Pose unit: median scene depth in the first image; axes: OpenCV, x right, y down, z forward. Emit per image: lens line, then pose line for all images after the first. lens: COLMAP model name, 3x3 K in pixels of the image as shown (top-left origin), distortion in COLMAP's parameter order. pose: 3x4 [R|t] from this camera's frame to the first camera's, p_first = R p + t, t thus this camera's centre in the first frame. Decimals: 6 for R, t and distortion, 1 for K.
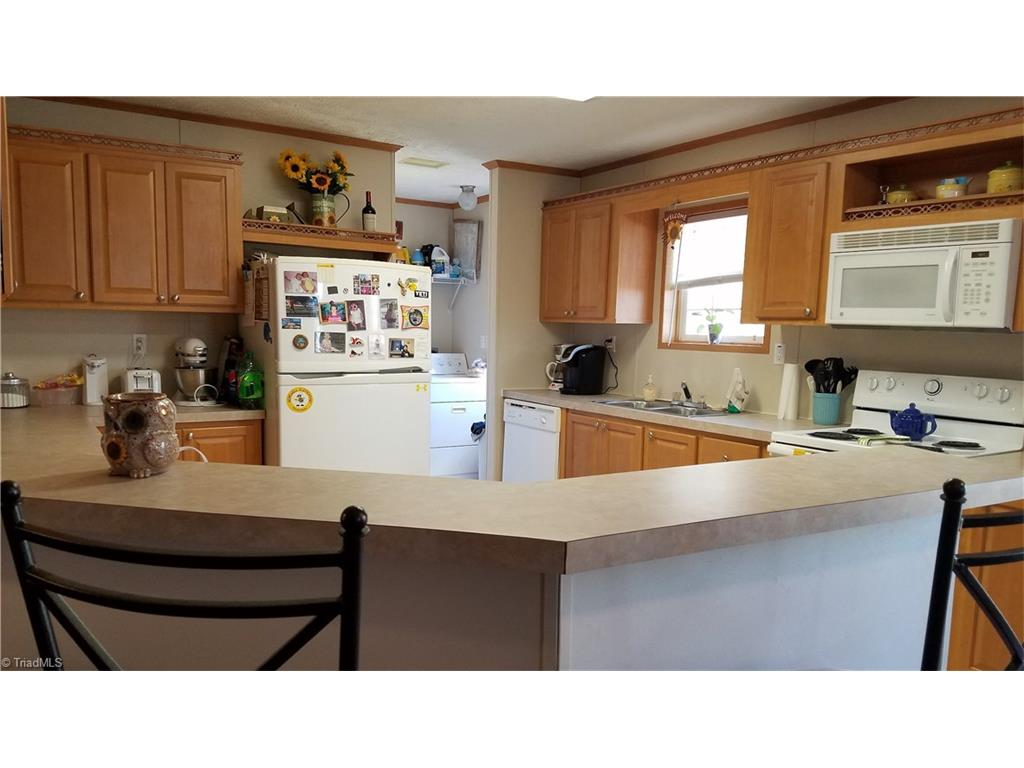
lens RADIAL K [[794.7, 0, 497.0], [0, 794.7, 409.3], [0, 0, 1]] dist [0.288431, -0.487299]
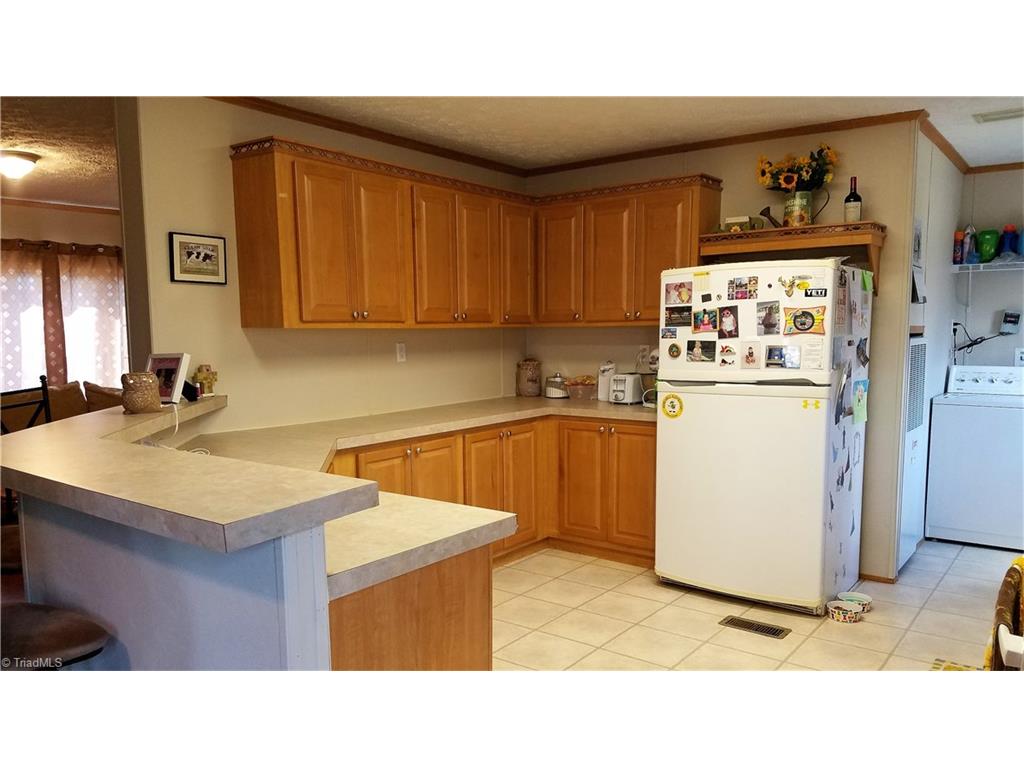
lens RADIAL K [[794.7, 0, 497.0], [0, 794.7, 409.3], [0, 0, 1]] dist [0.288431, -0.487299]
pose [[0.367552, 0.071845, -0.927224, 0.608206], [-0.086720, 0.995315, 0.042745, -0.031155], [0.925951, 0.064697, 0.372061, 0.388939]]
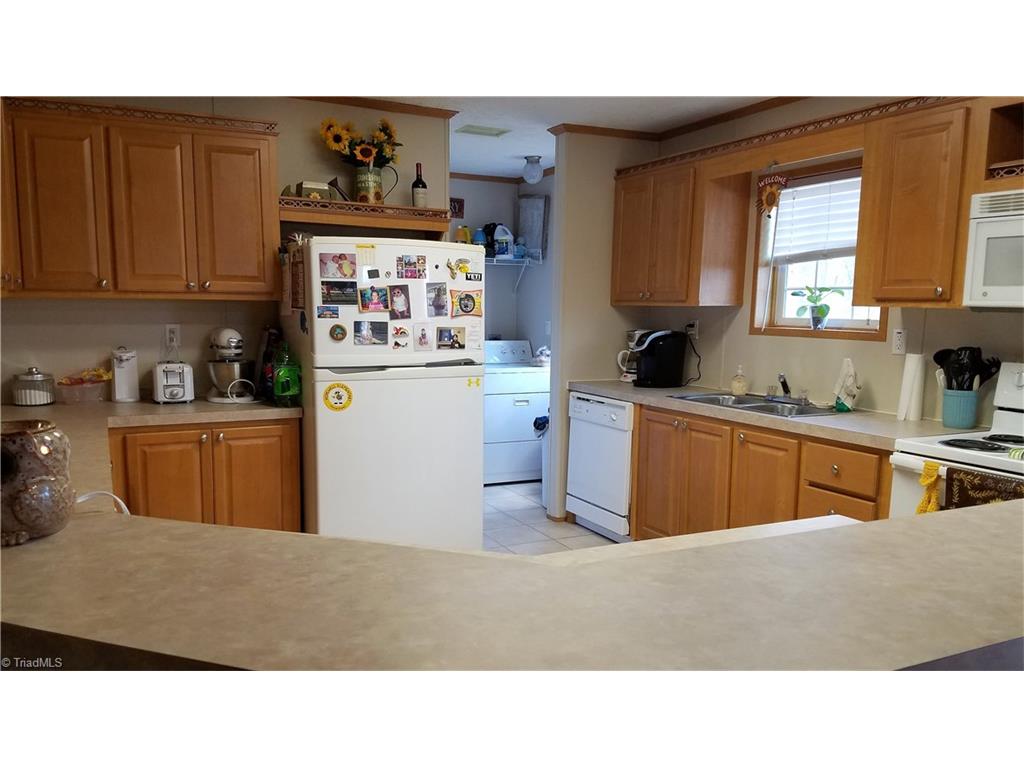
lens RADIAL K [[794.7, 0, 497.0], [0, 794.7, 409.3], [0, 0, 1]] dist [0.288431, -0.487299]
pose [[0.995558, 0.002288, -0.094120, 0.015594], [-0.000336, 0.999785, 0.020748, -0.016093], [0.094147, -0.020624, 0.995345, 0.120742]]
